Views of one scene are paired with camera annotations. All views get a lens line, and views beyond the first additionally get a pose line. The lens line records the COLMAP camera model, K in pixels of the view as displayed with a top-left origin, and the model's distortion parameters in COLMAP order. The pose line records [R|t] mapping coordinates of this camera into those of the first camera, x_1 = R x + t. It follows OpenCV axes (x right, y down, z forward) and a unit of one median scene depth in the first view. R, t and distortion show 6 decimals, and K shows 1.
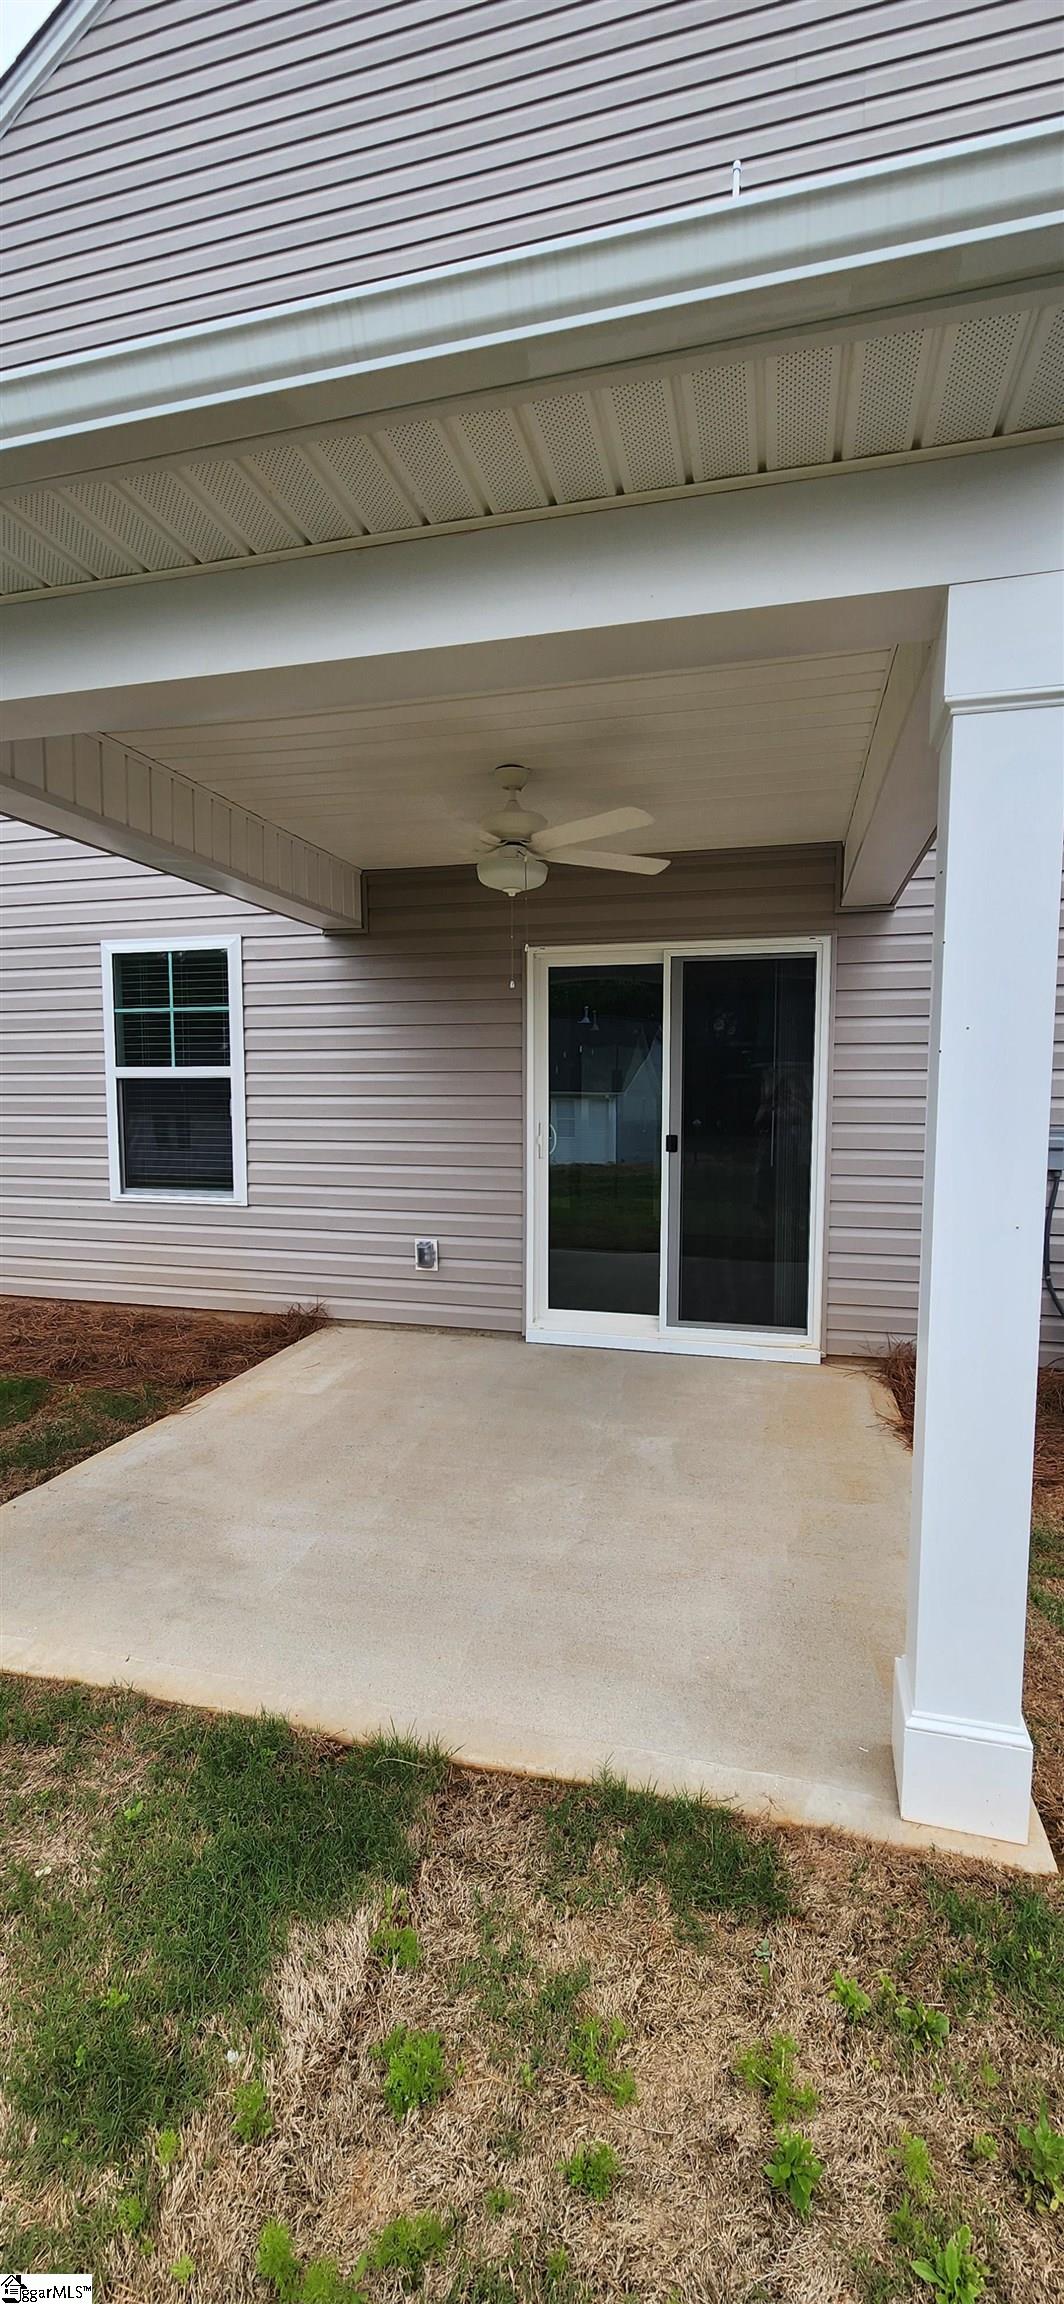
lens RADIAL K [[945.5, 0, 536.0], [0, 945.5, 1158.6], [0, 0, 1]] dist [0.002261, 0.000201]
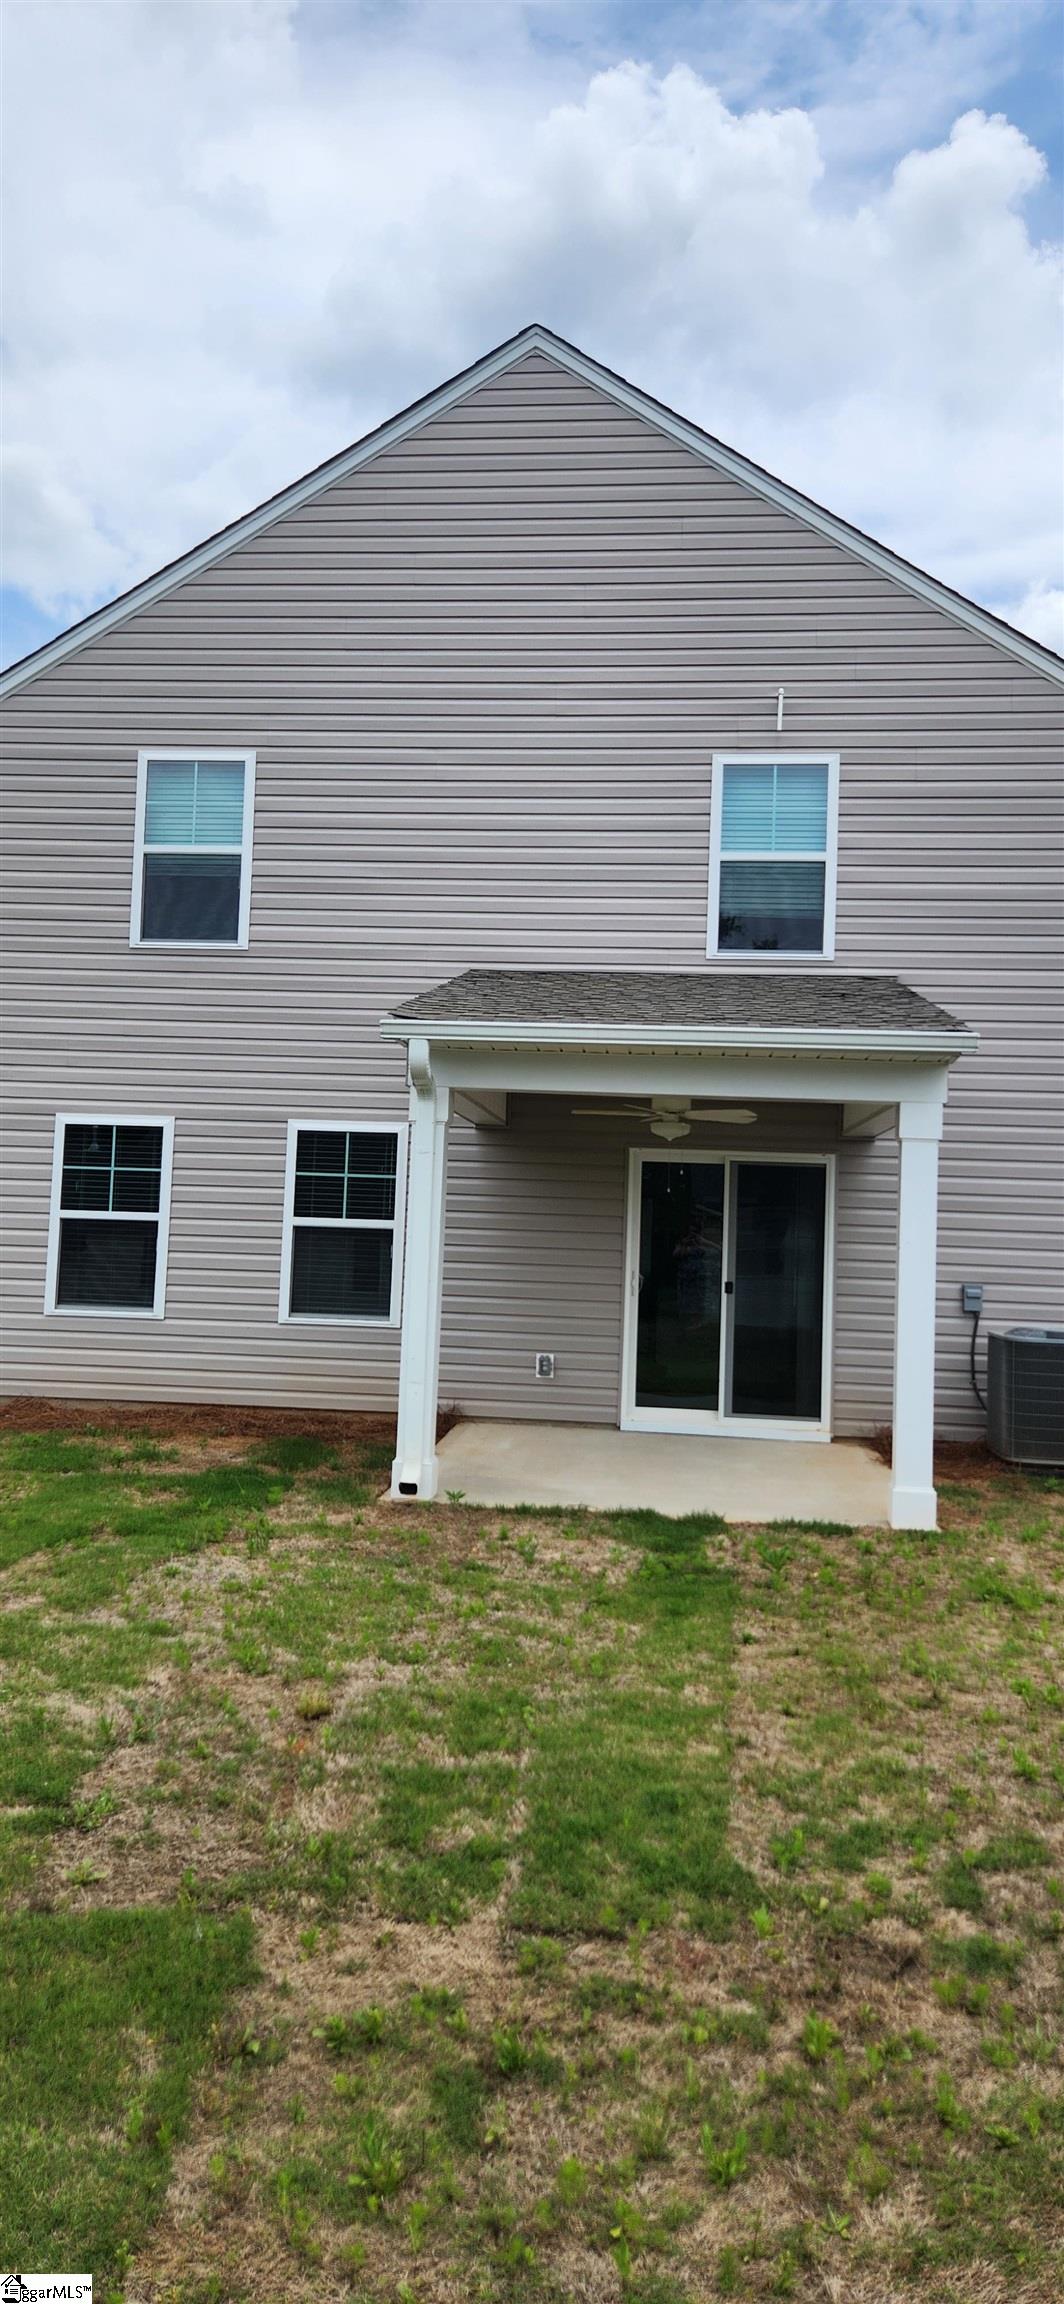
lens RADIAL K [[1489.6, 0, 530.1], [0, 1489.6, 1139.3], [0, 0, 1]] dist [0.081197, 0.000005]
pose [[0.988061, 0.051502, 0.145201, -0.494501], [-0.028027, 0.986831, -0.159307, 0.130724], [-0.151493, 0.153336, 0.976493, -1.205644]]
